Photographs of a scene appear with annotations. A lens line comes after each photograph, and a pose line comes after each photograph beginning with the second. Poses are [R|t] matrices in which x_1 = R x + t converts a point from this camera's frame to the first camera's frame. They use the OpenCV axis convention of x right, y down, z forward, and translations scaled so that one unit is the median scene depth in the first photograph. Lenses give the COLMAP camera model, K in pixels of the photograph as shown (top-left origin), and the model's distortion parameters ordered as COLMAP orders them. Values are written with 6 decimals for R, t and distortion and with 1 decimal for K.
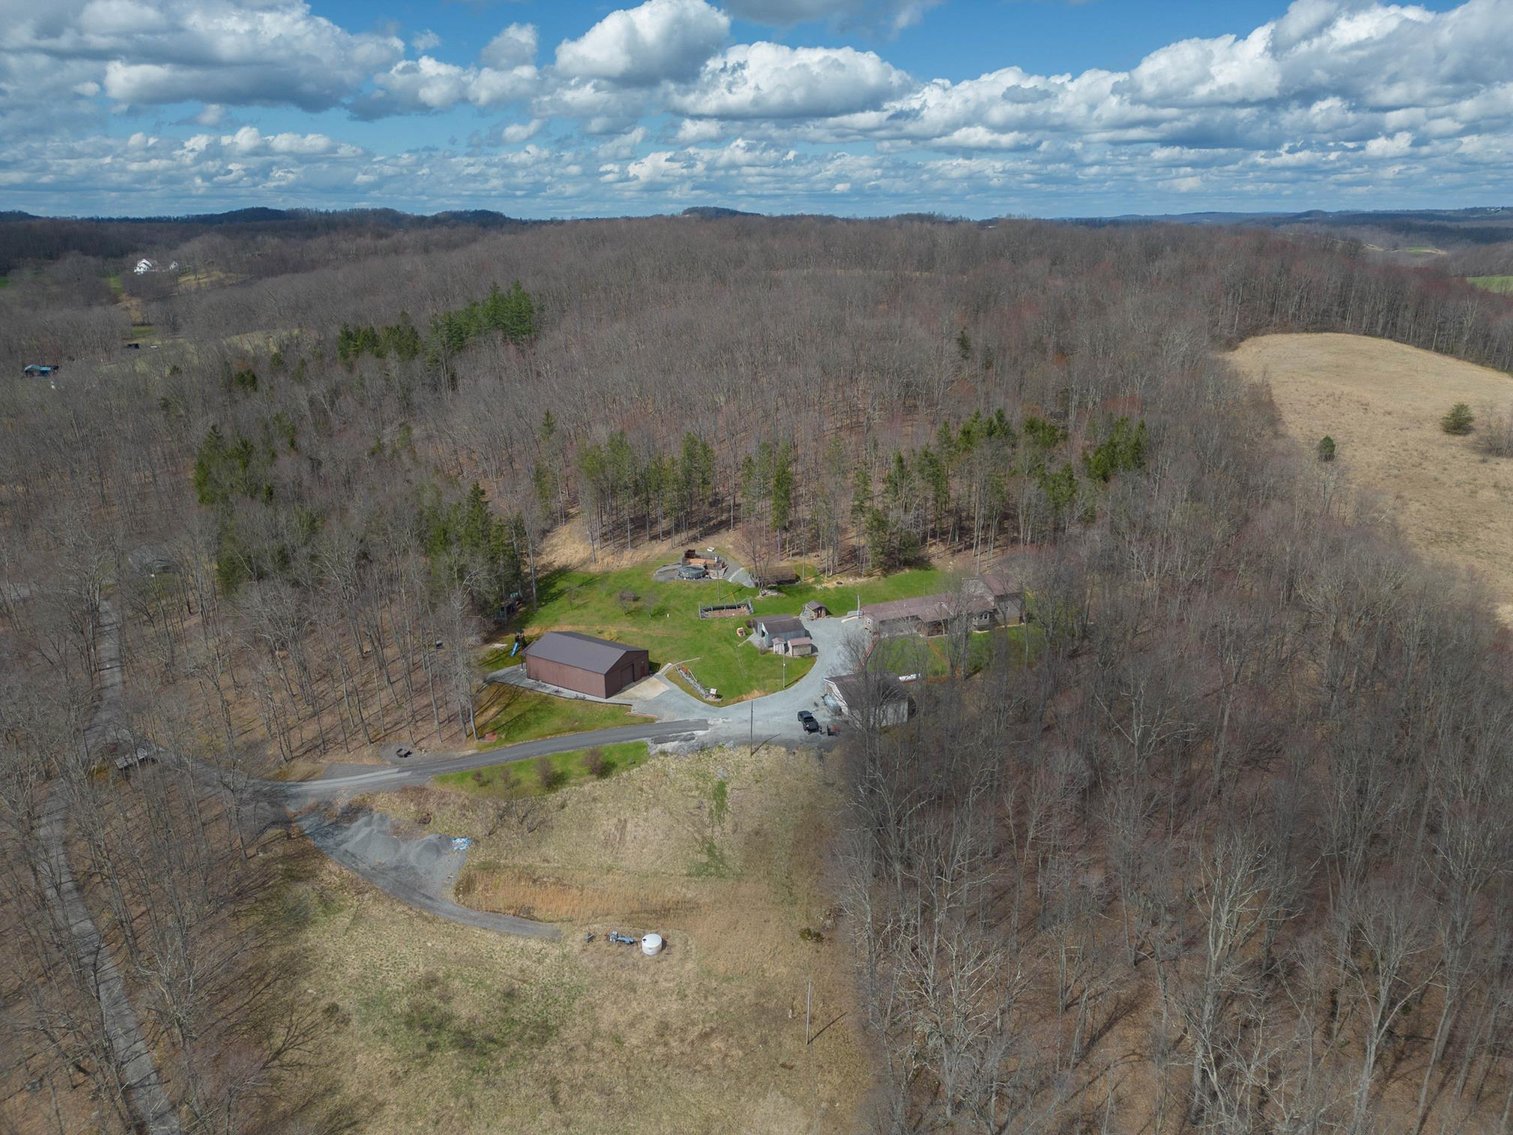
lens RADIAL K [[1054.0, 0, 757.7], [0, 1054.0, 557.0], [0, 0, 1]] dist [0.067836, -0.057057]
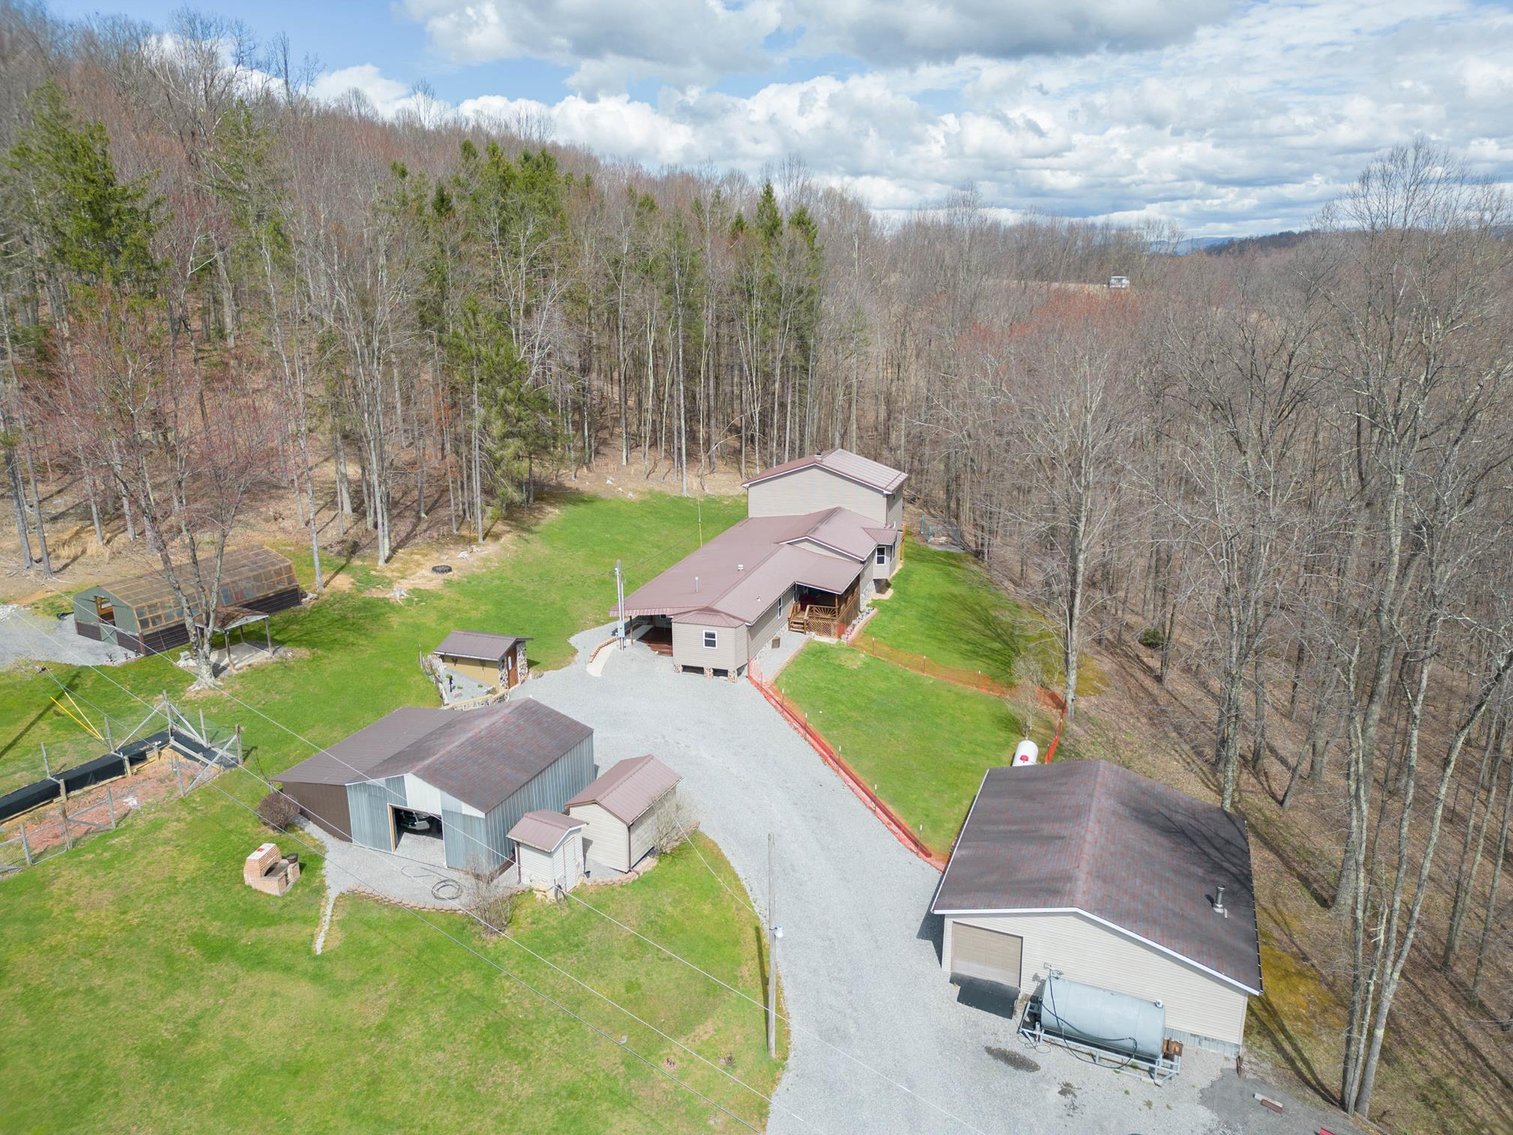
lens RADIAL K [[1054.0, 0, 758.8], [0, 1054.0, 567.6], [0, 0, 1]] dist [0.067836, -0.057057]
pose [[0.646445, -0.203391, 0.735351, -0.084564], [0.234813, 0.970068, 0.061888, 0.027969], [-0.725928, 0.132663, 0.674855, 0.782485]]
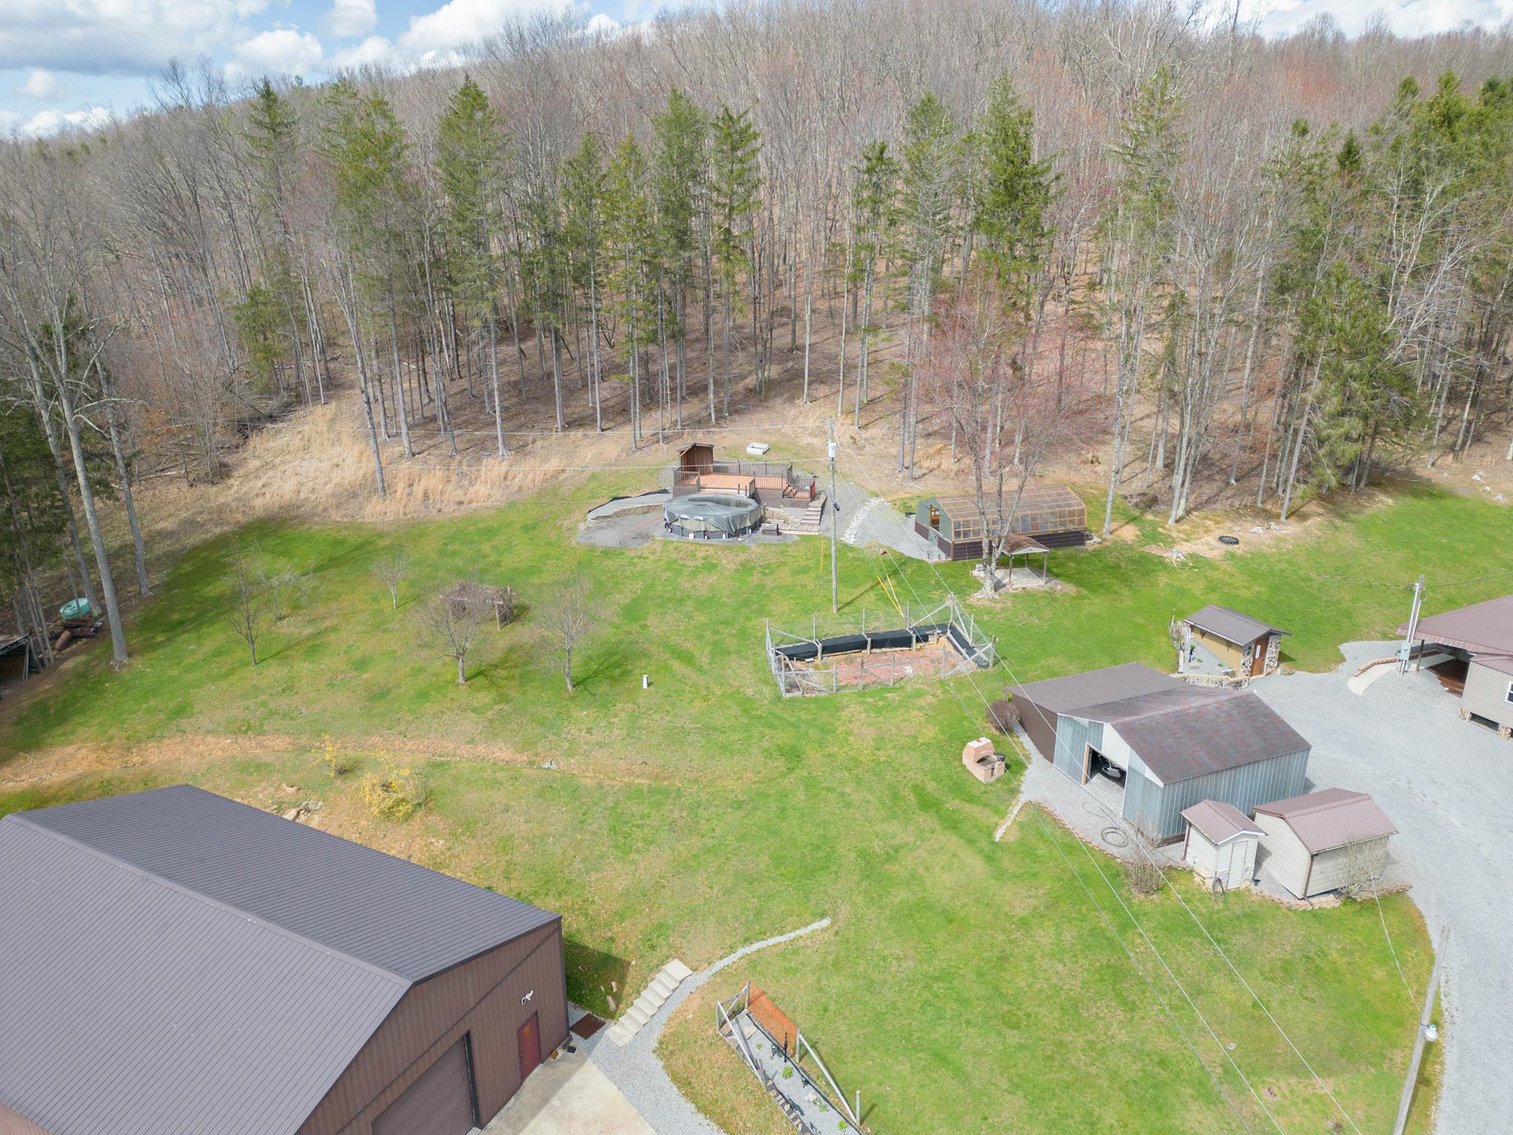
lens RADIAL K [[1054.0, 0, 756.4], [0, 1054.0, 567.5], [0, 0, 1]] dist [0.067836, -0.057057]
pose [[0.997327, -0.020962, 0.069999, -0.075881], [0.019481, 0.999573, 0.021766, 0.024410], [-0.070425, -0.020344, 0.997310, 0.759084]]
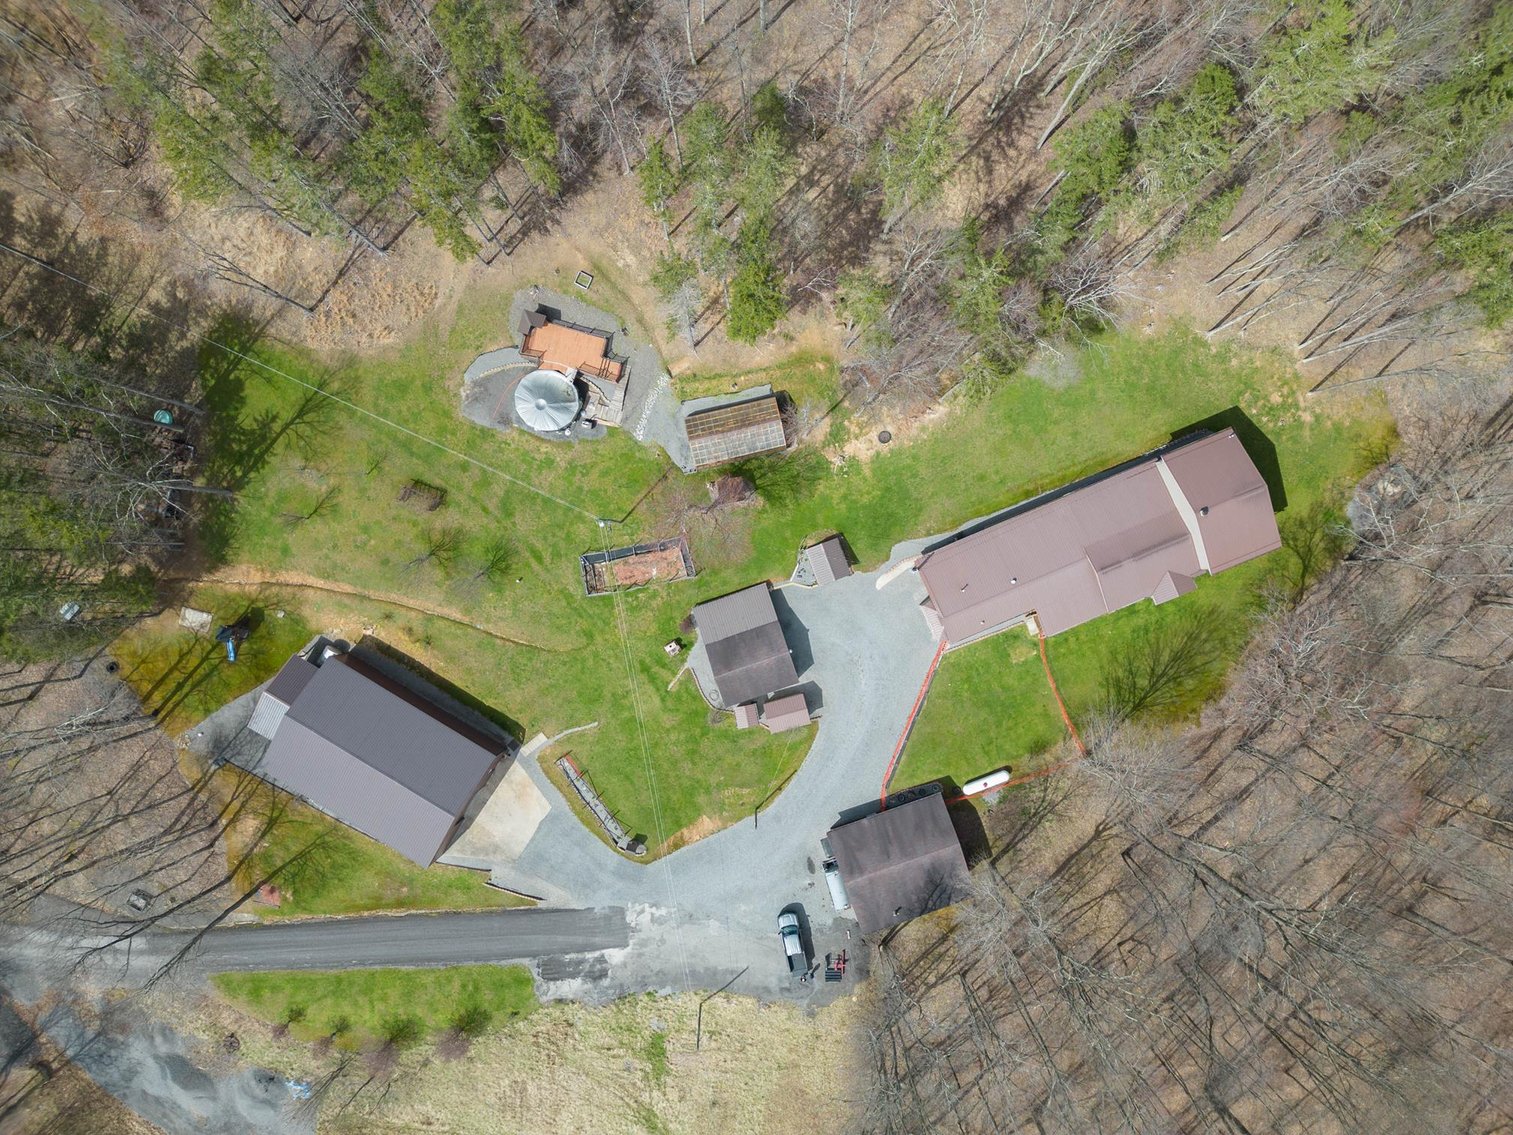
lens RADIAL K [[1054.0, 0, 756.7], [0, 1054.0, 566.5], [0, 0, 1]] dist [0.067836, -0.057057]
pose [[0.999939, -0.010044, 0.004643, 0.021823], [-0.001248, 0.314493, 0.949259, -0.405587], [-0.010995, -0.949207, 0.314461, 0.853641]]
